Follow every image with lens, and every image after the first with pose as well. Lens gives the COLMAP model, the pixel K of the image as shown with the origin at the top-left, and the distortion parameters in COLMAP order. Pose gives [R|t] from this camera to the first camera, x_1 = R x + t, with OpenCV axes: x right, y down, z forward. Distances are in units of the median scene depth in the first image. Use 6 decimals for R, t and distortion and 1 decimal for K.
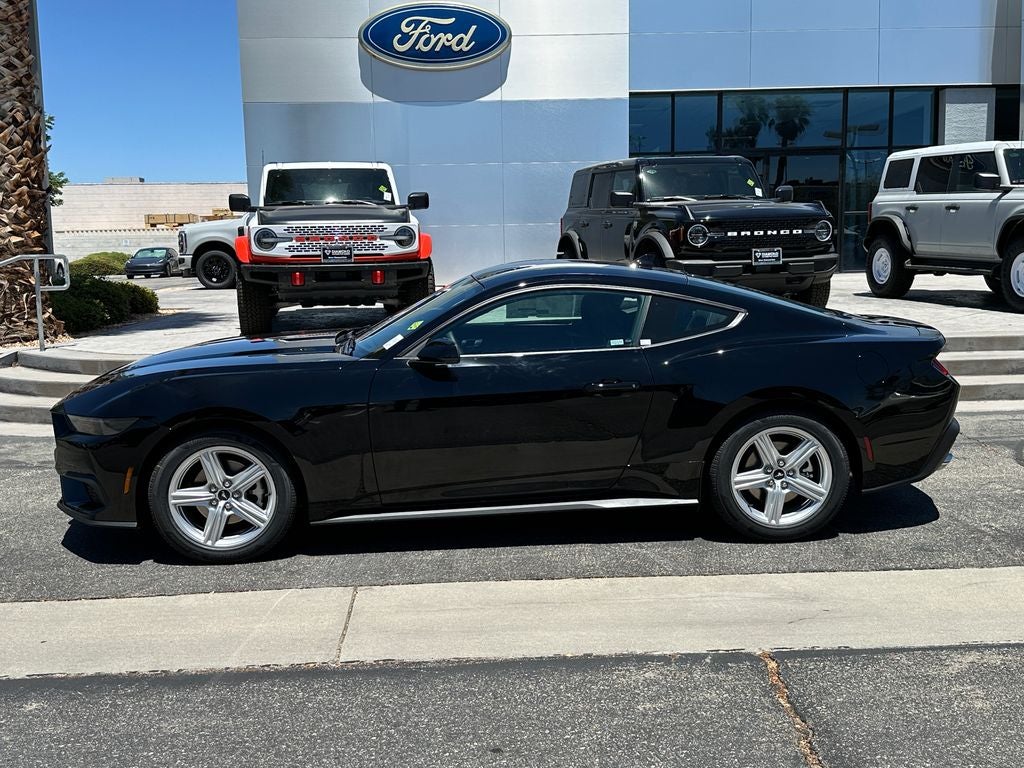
lens RADIAL K [[1144.5, 0, 511.0], [0, 1144.5, 360.8], [0, 0, 1]] dist [0.142542, -0.286543]
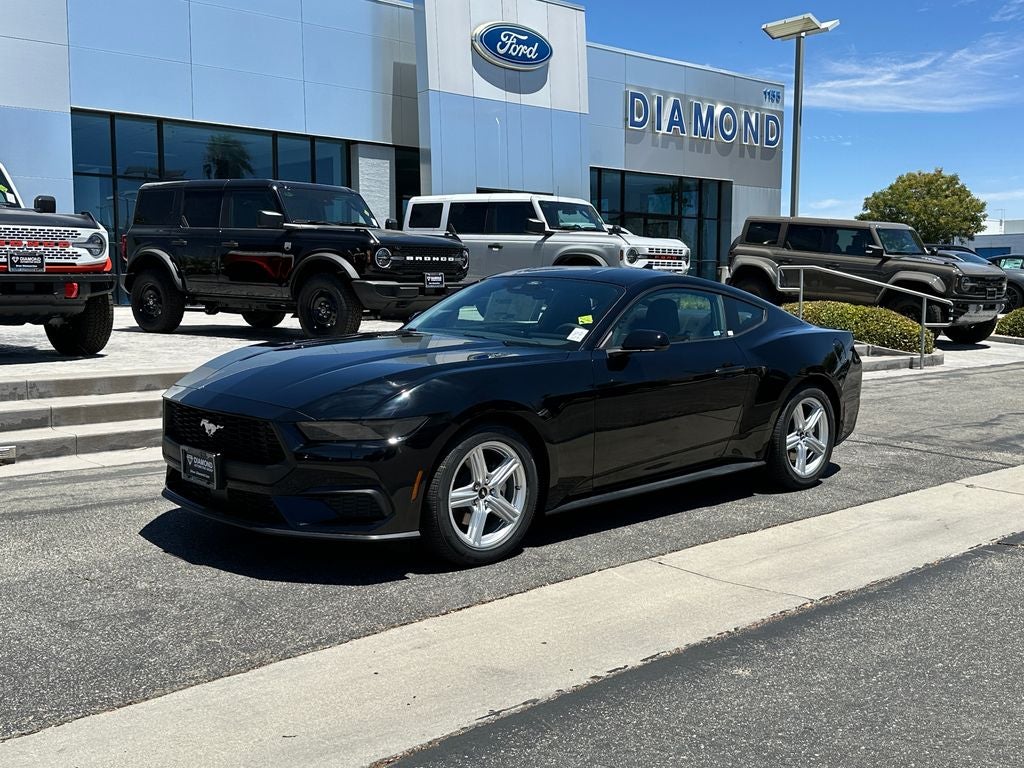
lens RADIAL K [[1134.3, 0, 512.0], [0, 1134.3, 384.0], [0, 0, 1]] dist [0.195494, -0.525203]
pose [[0.740388, -0.035042, 0.671266, -0.456661], [0.049774, 0.998757, -0.002762, 0.015498], [-0.670335, 0.035456, 0.741211, 0.146219]]
